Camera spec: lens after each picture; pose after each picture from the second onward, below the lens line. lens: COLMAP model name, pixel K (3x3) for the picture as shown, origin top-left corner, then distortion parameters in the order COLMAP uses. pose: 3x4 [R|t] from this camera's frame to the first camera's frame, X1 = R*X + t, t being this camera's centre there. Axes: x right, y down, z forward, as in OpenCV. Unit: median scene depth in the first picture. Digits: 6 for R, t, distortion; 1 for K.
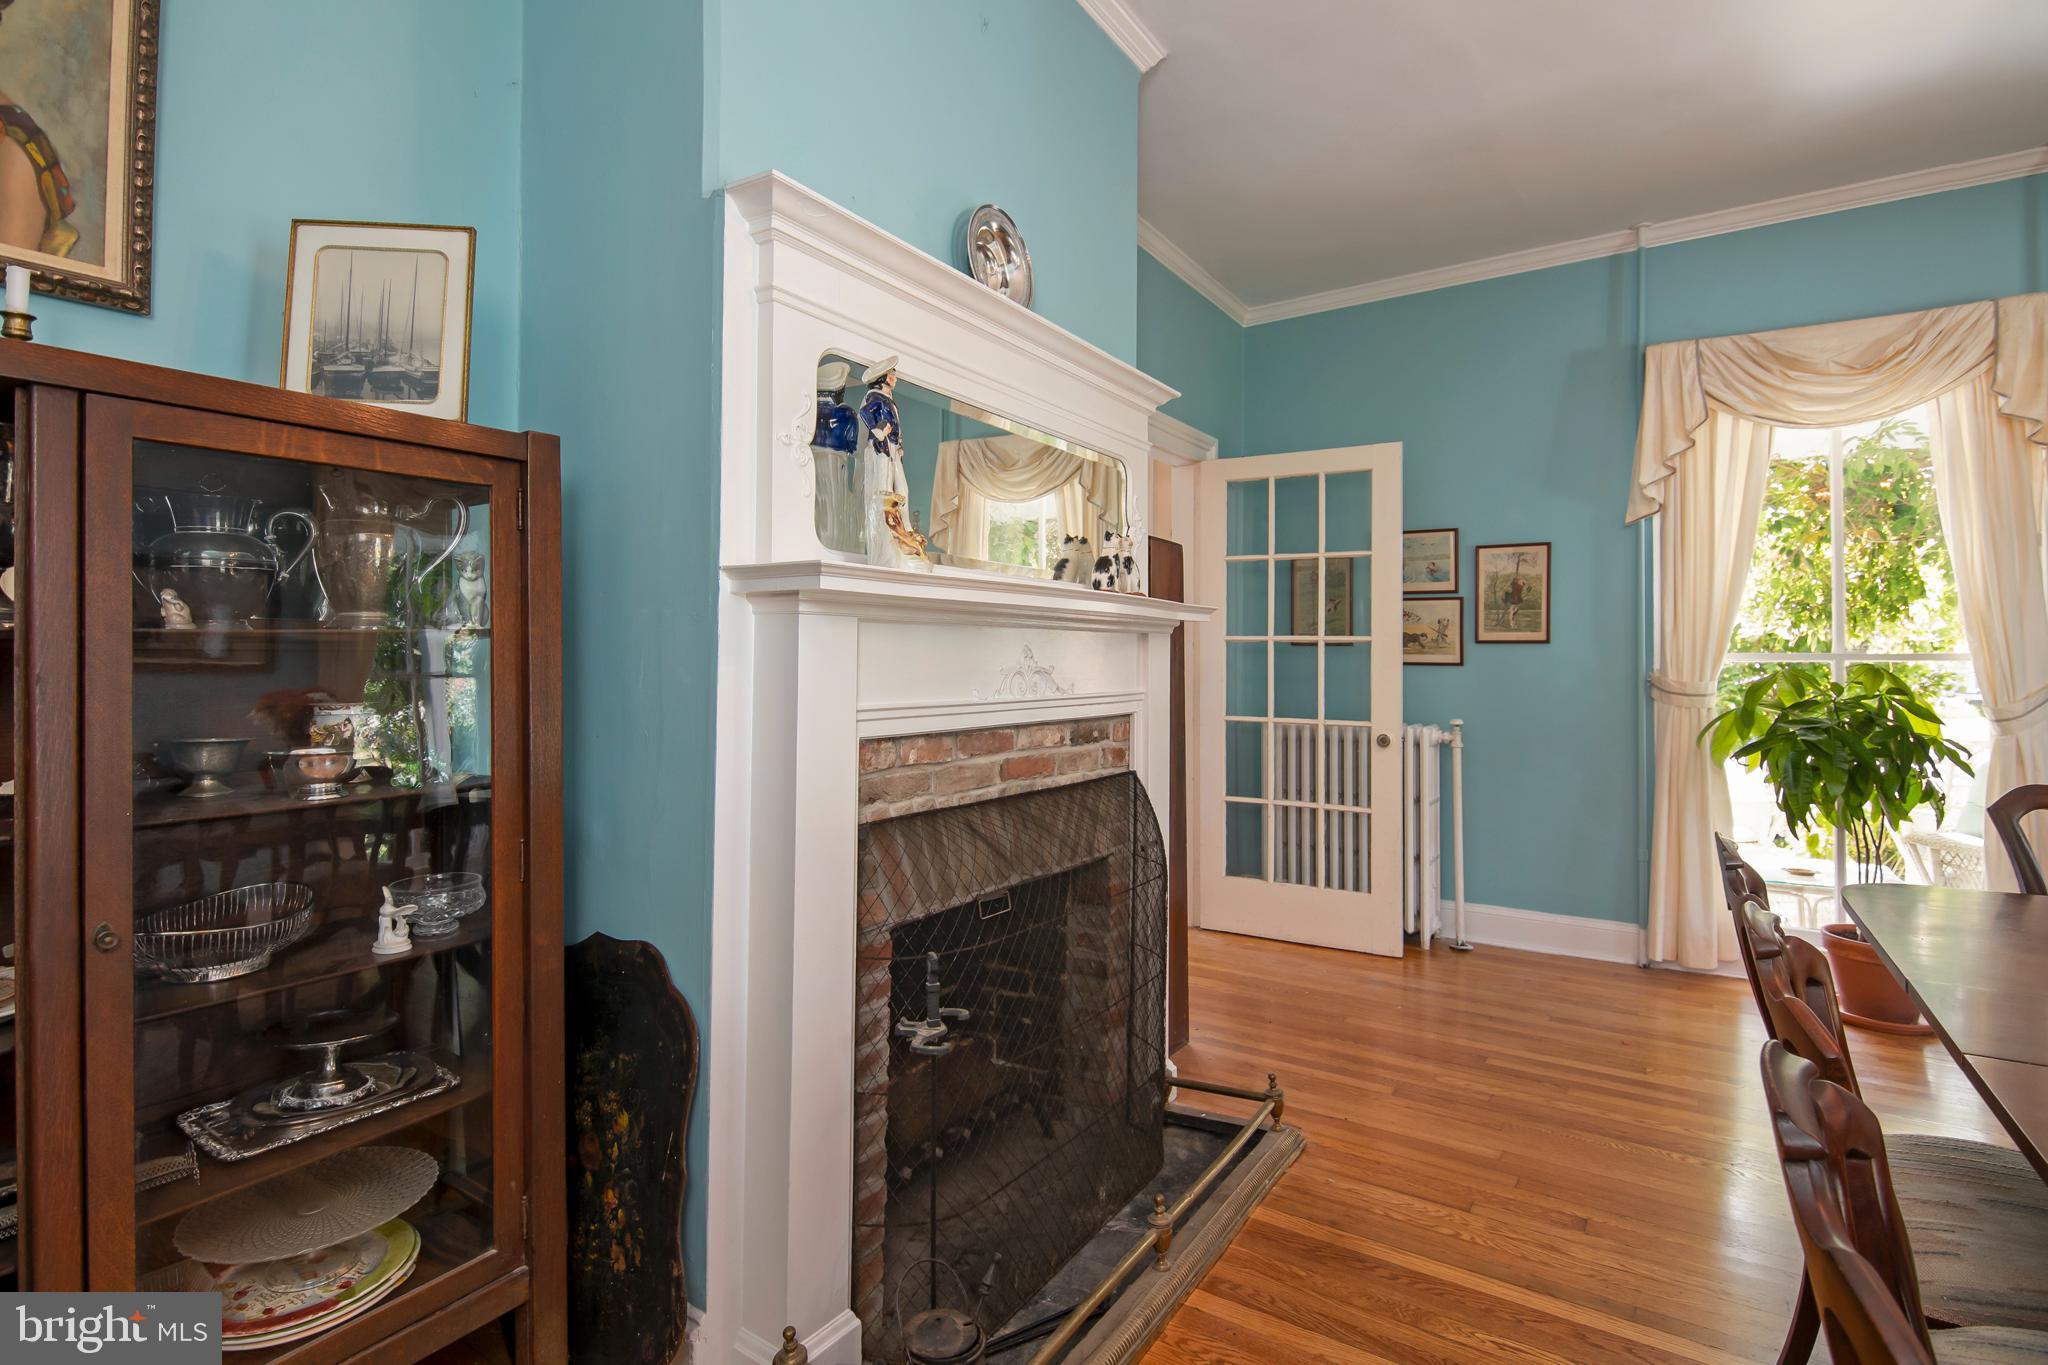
lens RADIAL K [[1005.6, 0, 1011.1], [0, 1005.6, 646.4], [0, 0, 1]] dist [-0.005469, -0.000939]
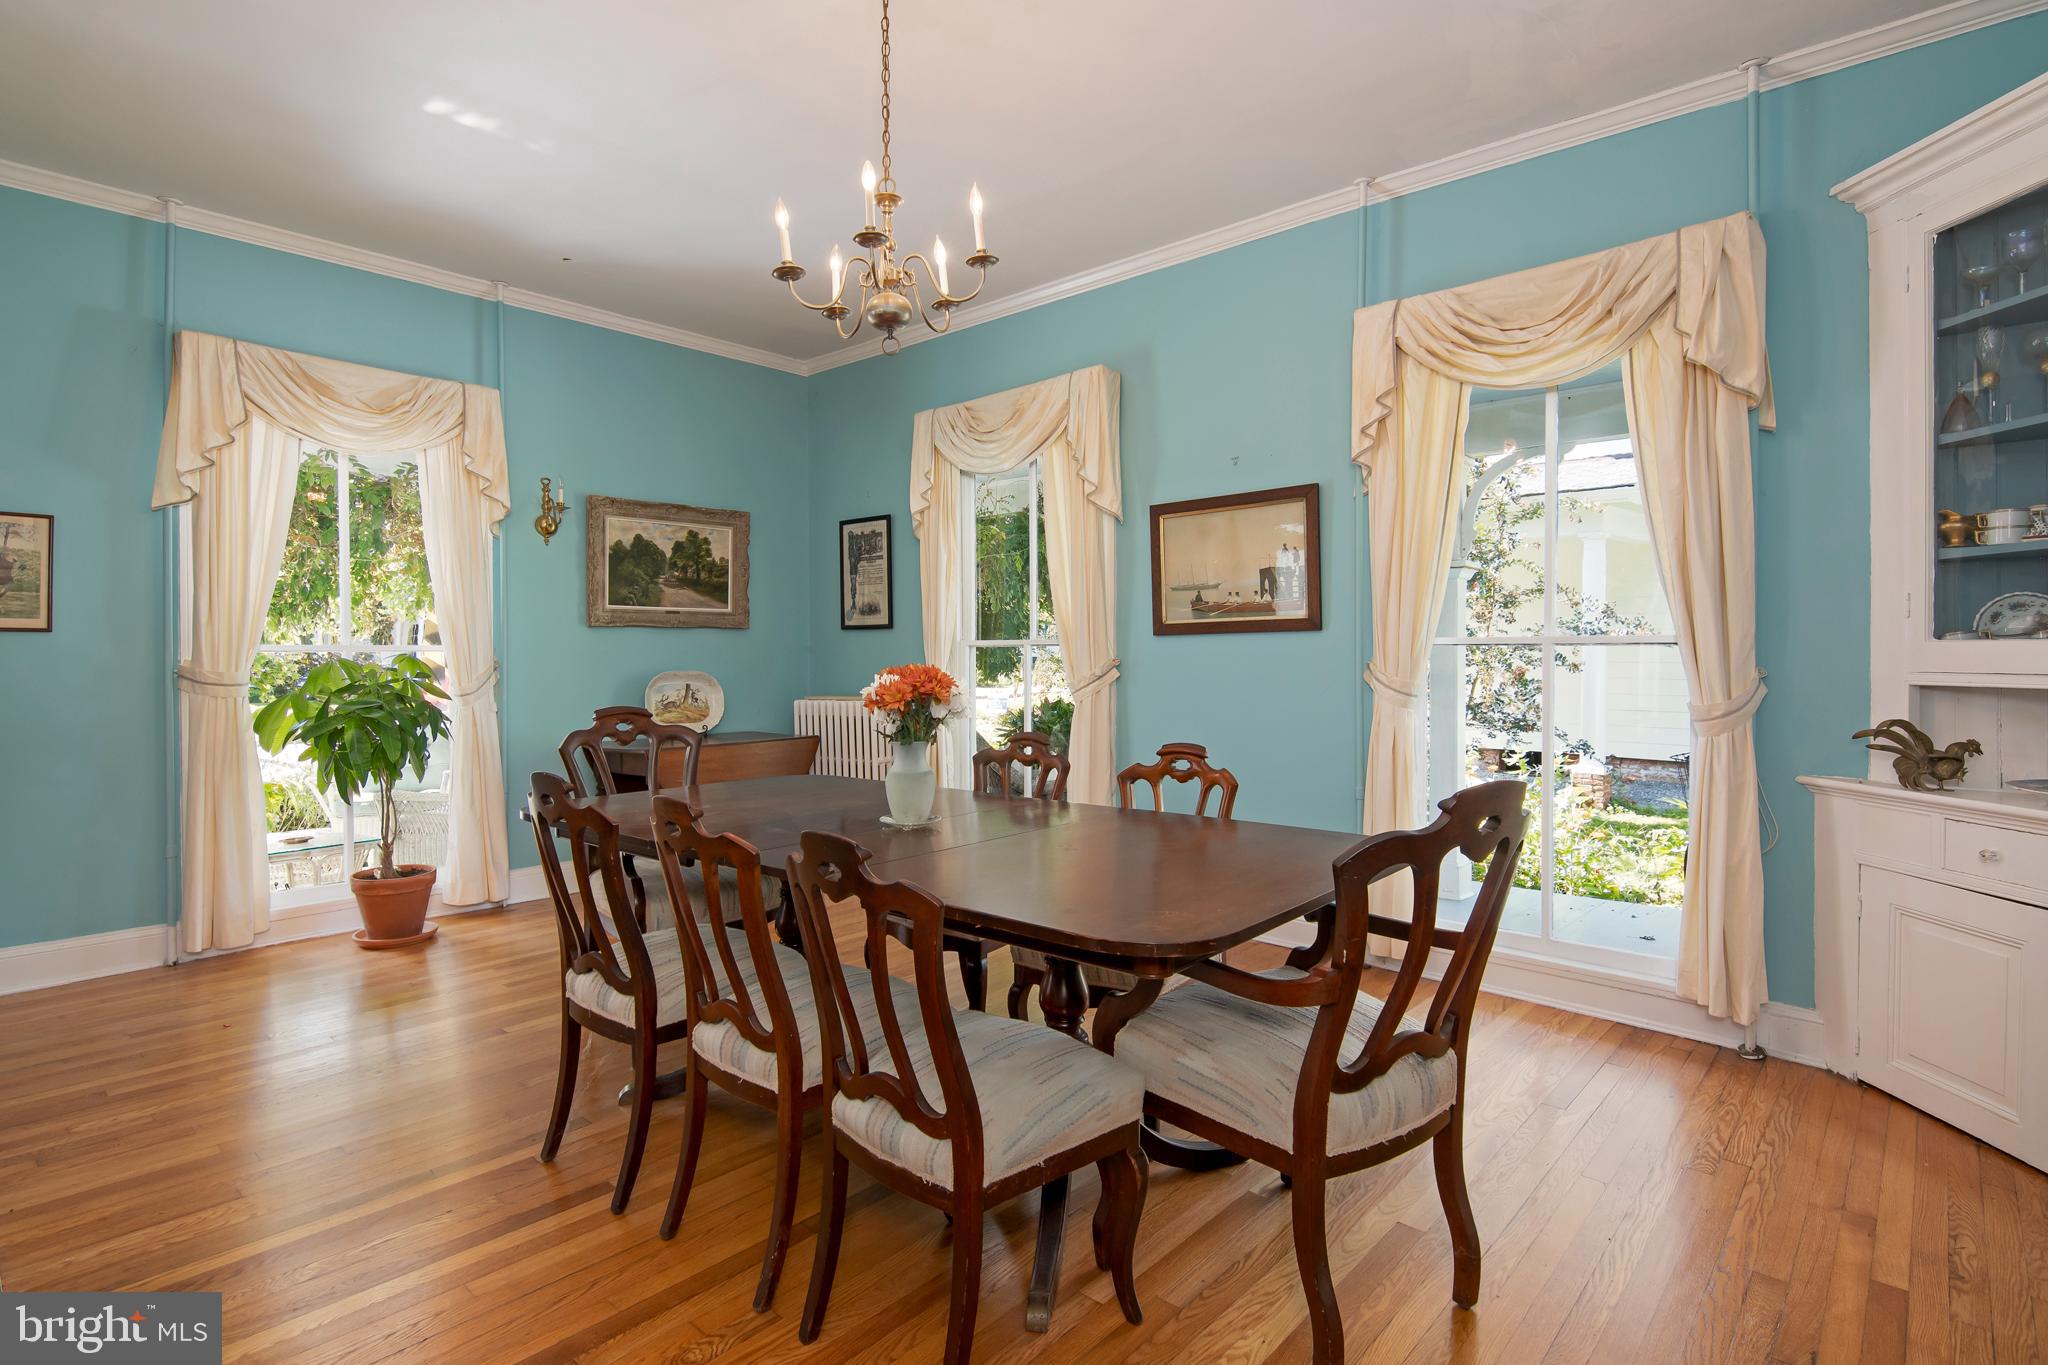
lens RADIAL K [[1005.6, 0, 1024.5], [0, 1005.6, 666.4], [0, 0, 1]] dist [-0.005469, -0.000939]
pose [[0.144466, -0.017294, 0.989359, -0.222457], [-0.013118, 0.999726, 0.019391, -0.001125], [-0.989423, -0.015780, 0.144199, 0.043637]]
